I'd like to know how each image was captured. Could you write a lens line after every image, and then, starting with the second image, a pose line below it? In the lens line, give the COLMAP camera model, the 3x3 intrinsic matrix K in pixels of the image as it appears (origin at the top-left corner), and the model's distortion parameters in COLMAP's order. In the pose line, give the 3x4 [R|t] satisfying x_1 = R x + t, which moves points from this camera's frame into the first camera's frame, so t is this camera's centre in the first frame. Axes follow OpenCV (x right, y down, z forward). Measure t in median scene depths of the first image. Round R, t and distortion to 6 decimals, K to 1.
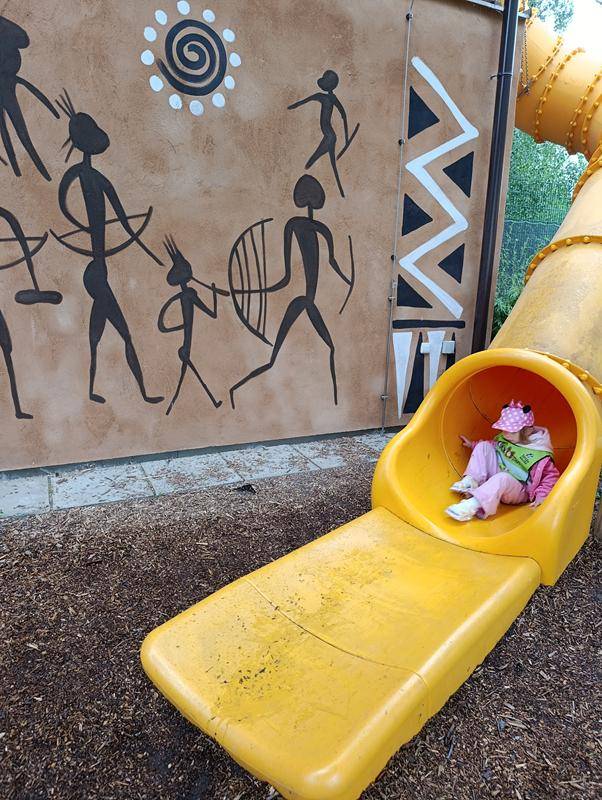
lens RADIAL K [[568.3, 0, 304.1], [0, 568.3, 407.7], [0, 0, 1]] dist [0.012804, -0.023120]
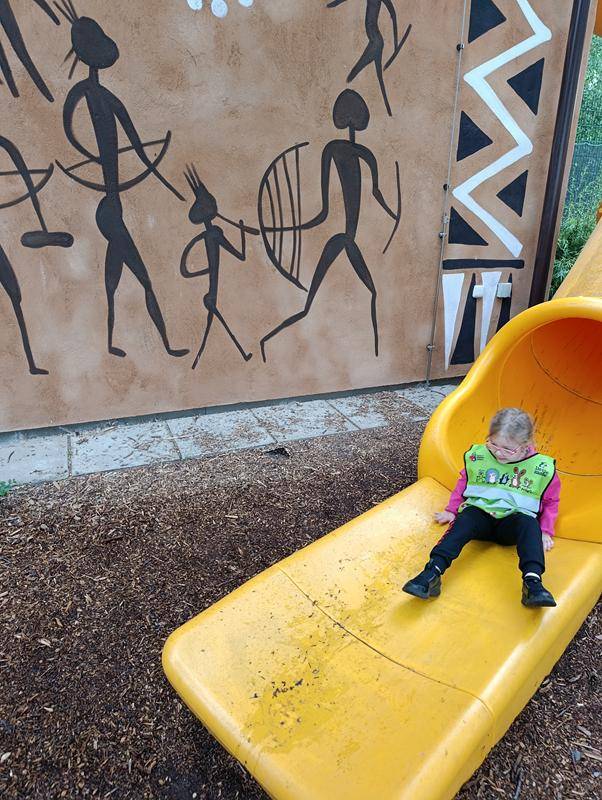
lens RADIAL K [[568.3, 0, 306.9], [0, 568.3, 403.7], [0, 0, 1]] dist [0.012804, -0.023120]
pose [[0.998686, 0.008287, -0.050574, -0.011588], [-0.002687, 0.993950, 0.109801, -0.035219], [0.051178, -0.109520, 0.992666, 0.101427]]
